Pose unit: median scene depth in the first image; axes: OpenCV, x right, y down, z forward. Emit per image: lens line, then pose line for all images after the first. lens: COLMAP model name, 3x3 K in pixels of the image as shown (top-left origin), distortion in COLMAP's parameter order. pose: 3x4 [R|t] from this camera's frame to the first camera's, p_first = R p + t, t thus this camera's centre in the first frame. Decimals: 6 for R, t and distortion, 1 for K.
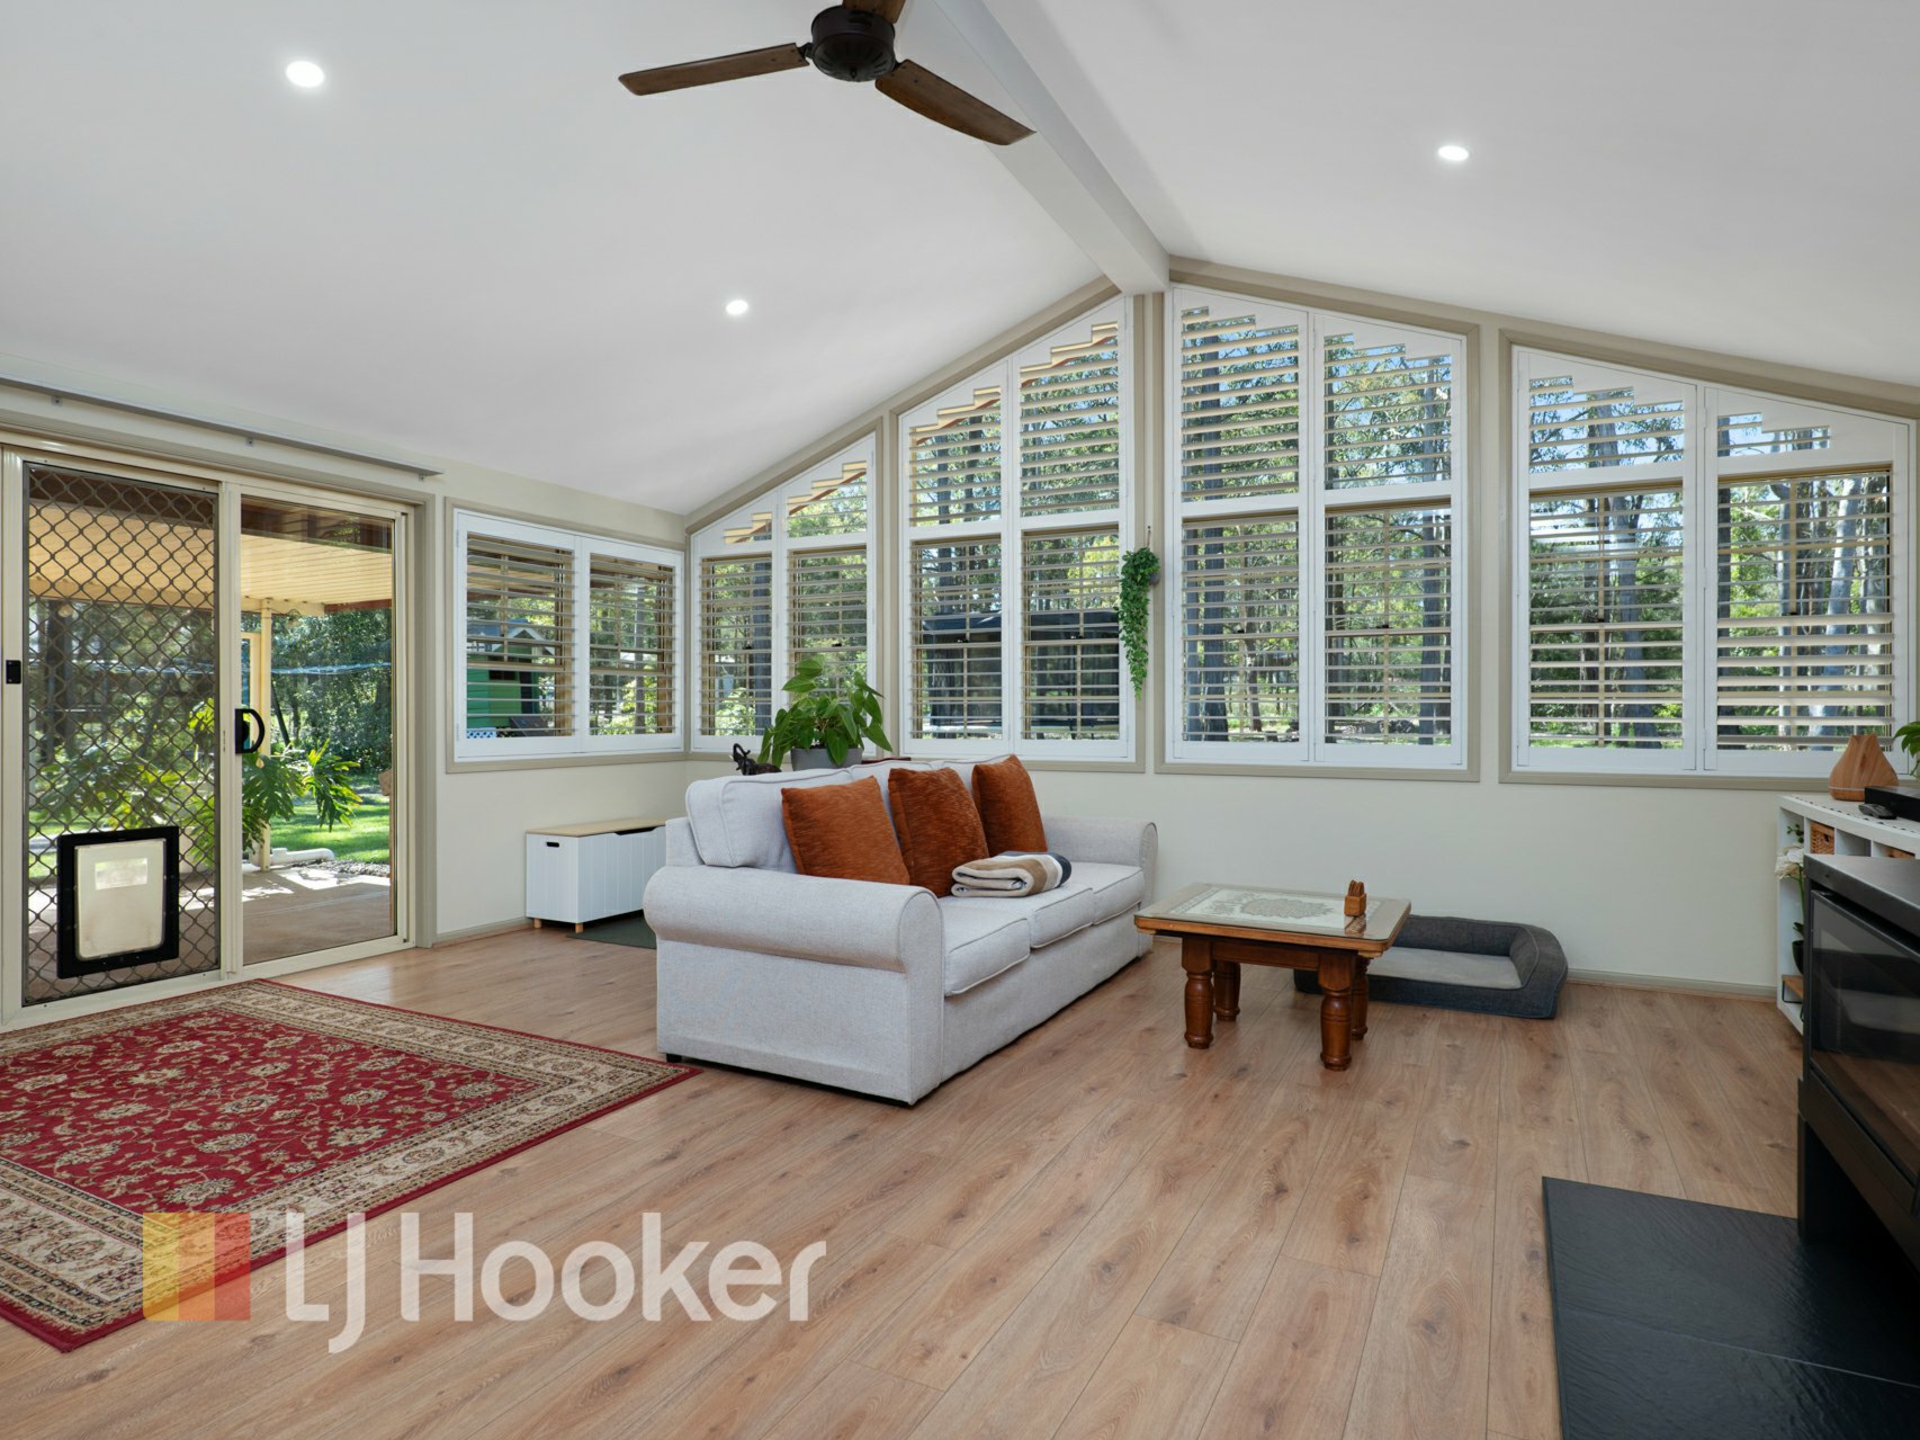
lens RADIAL K [[1027.8, 0, 960.0], [0, 1027.8, 720.0], [0, 0, 1]] dist [-0.028936, 0.000146]
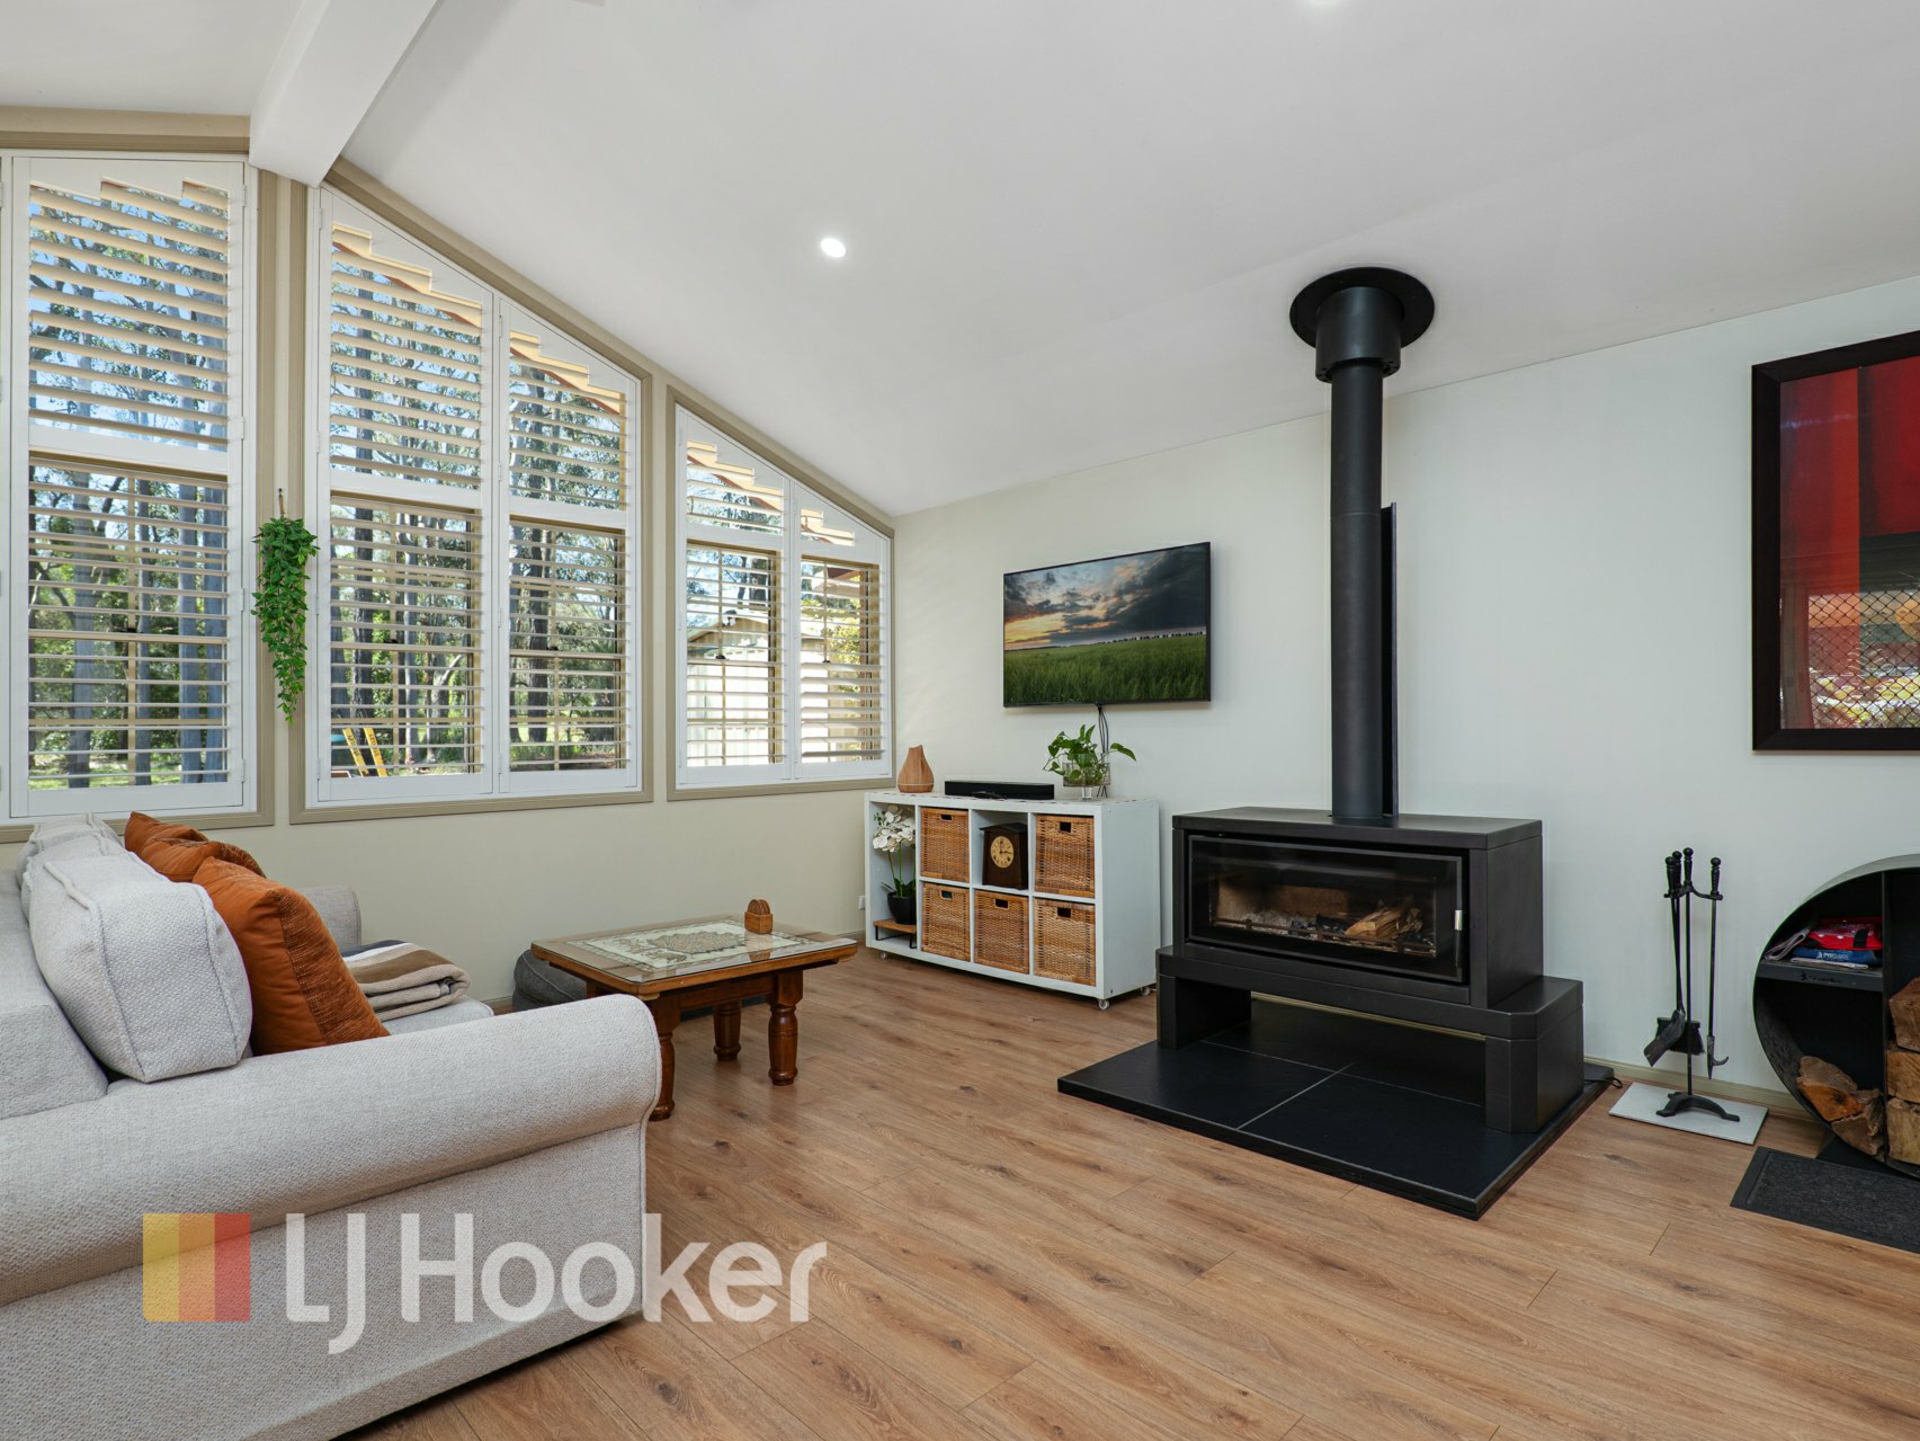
lens RADIAL K [[1009.4, 0, 960.0], [0, 1009.4, 720.5], [0, 0, 1]] dist [0.001373, 0.000111]
pose [[0.325257, 0.001135, 0.945625, -0.394034], [0.014858, 0.999870, -0.006311, -0.012843], [-0.945509, 0.016103, 0.325198, 0.356399]]
